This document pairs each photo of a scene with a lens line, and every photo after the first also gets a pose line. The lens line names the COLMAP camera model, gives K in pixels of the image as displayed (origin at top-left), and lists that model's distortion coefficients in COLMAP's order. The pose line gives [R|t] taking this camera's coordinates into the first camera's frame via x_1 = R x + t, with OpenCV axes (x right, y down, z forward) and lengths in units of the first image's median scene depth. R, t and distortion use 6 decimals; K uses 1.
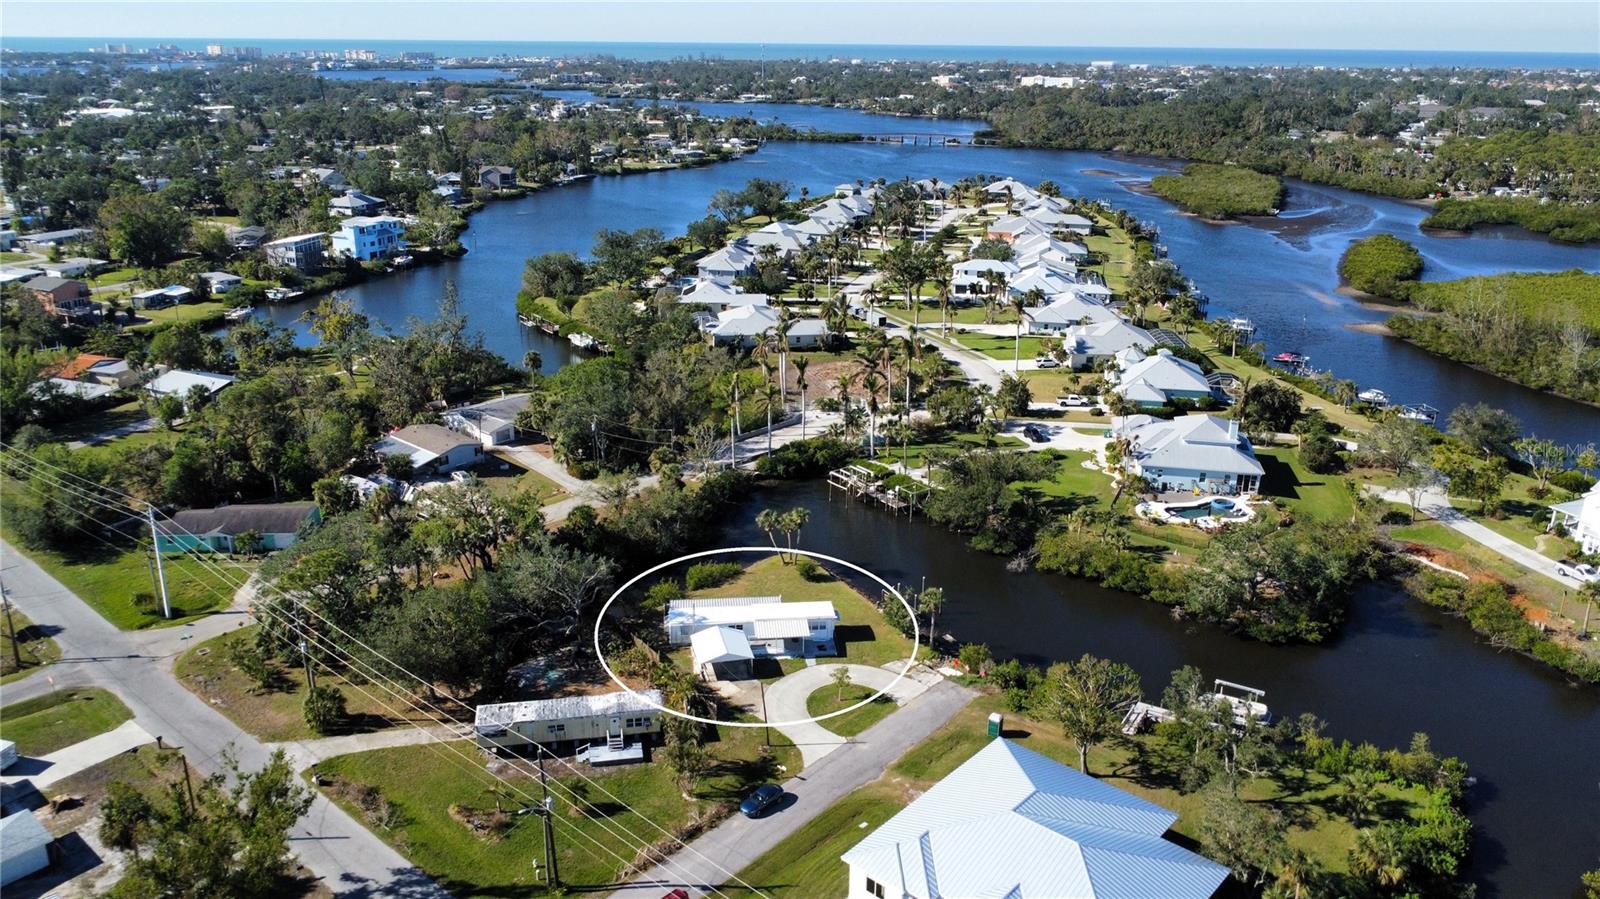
lens RADIAL K [[1191.2, 0, 800.0], [0, 1191.2, 449.5], [0, 0, 1]] dist [-0.004788, 0.004862]
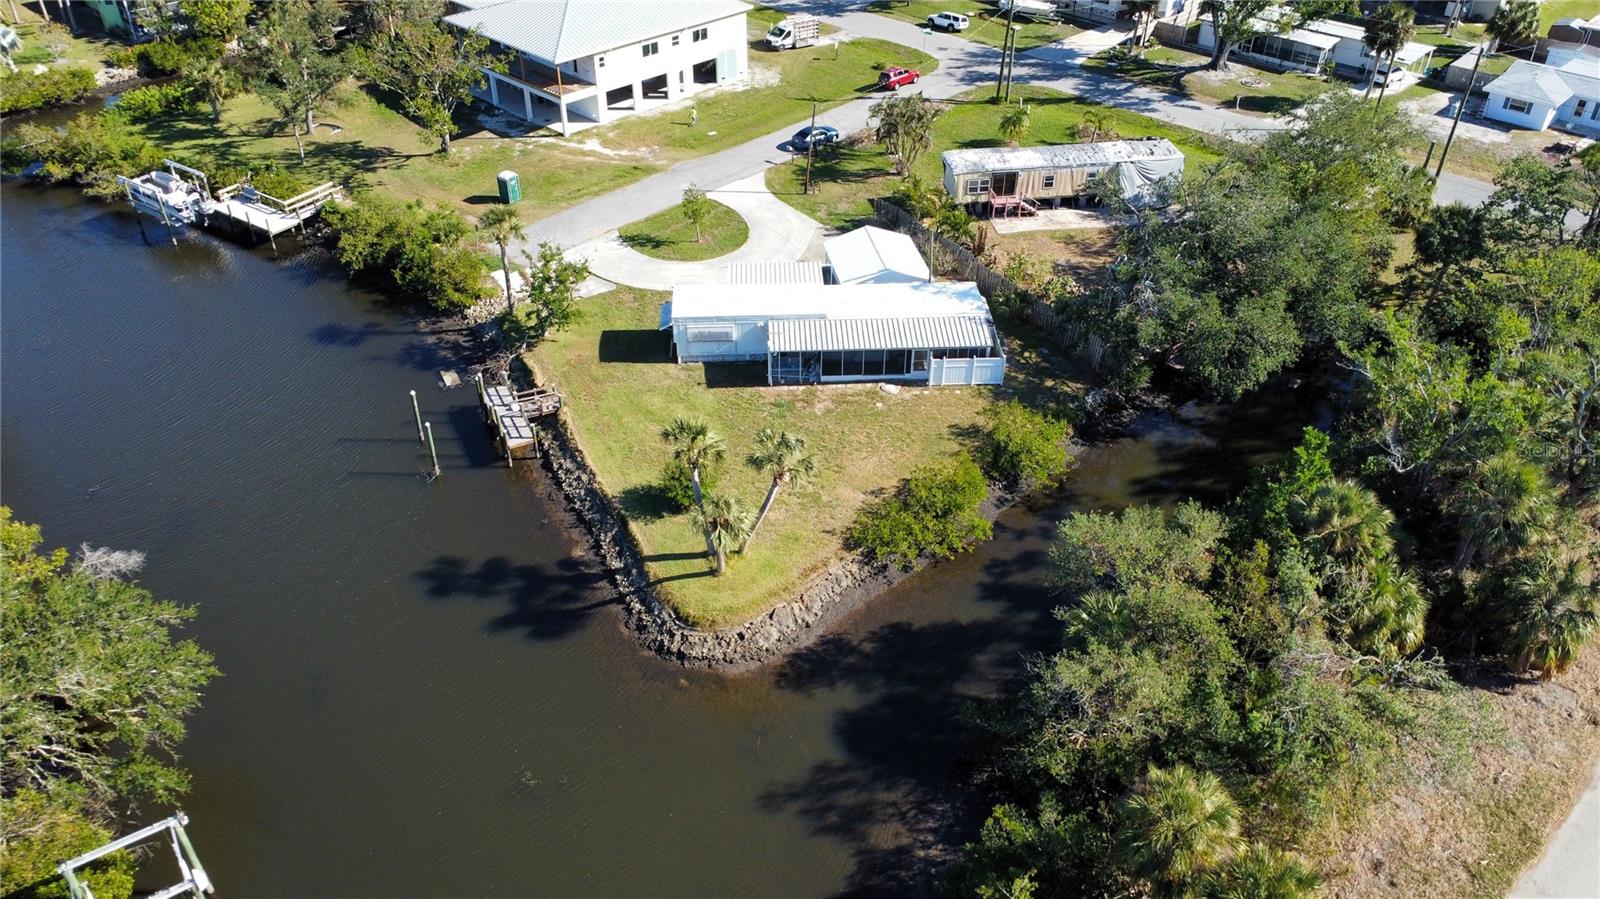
lens RADIAL K [[1191.2, 0, 800.0], [0, 1191.2, 449.5], [0, 0, 1]] dist [-0.004788, 0.004862]
pose [[-0.997471, -0.066501, 0.025103, -0.044006], [-0.017370, 0.570487, 0.821123, -0.256279], [-0.068927, 0.818610, -0.570199, 1.323640]]
